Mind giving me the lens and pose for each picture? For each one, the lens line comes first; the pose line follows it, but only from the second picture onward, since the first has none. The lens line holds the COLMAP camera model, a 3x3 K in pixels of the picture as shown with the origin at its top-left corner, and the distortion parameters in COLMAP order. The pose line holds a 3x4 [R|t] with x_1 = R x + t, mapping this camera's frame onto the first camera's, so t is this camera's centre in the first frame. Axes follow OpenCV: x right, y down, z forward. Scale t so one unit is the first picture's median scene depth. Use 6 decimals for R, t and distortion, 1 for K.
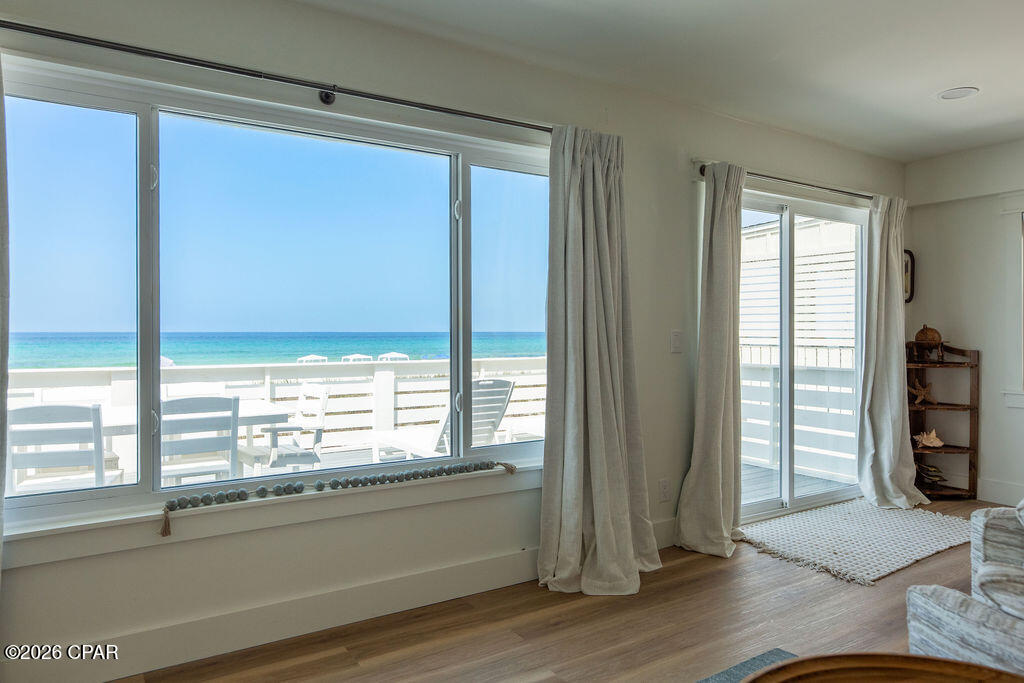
lens RADIAL K [[700.2, 0, 511.6], [0, 700.2, 334.3], [0, 0, 1]] dist [0.030478, 0.000572]
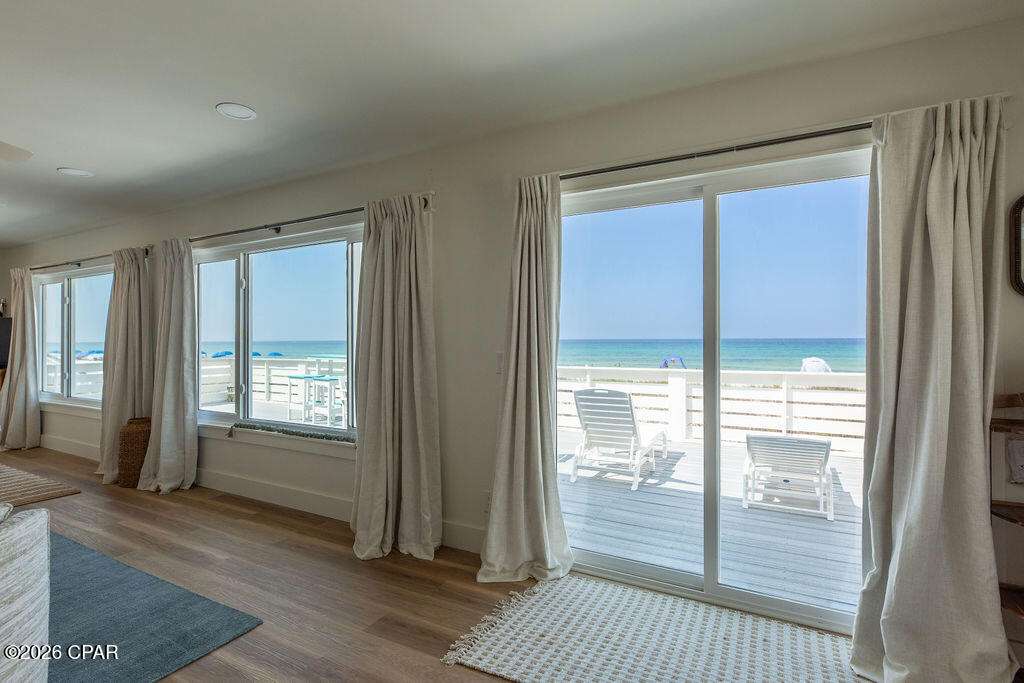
lens RADIAL K [[497.0, 0, 516.0], [0, 497.0, 339.1], [0, 0, 1]] dist [-0.003662, -0.000243]
pose [[0.467483, -0.006863, -0.883976, 0.995439], [-0.000768, 0.999966, -0.008170, -0.019750], [0.884002, 0.004498, 0.467462, 0.749234]]
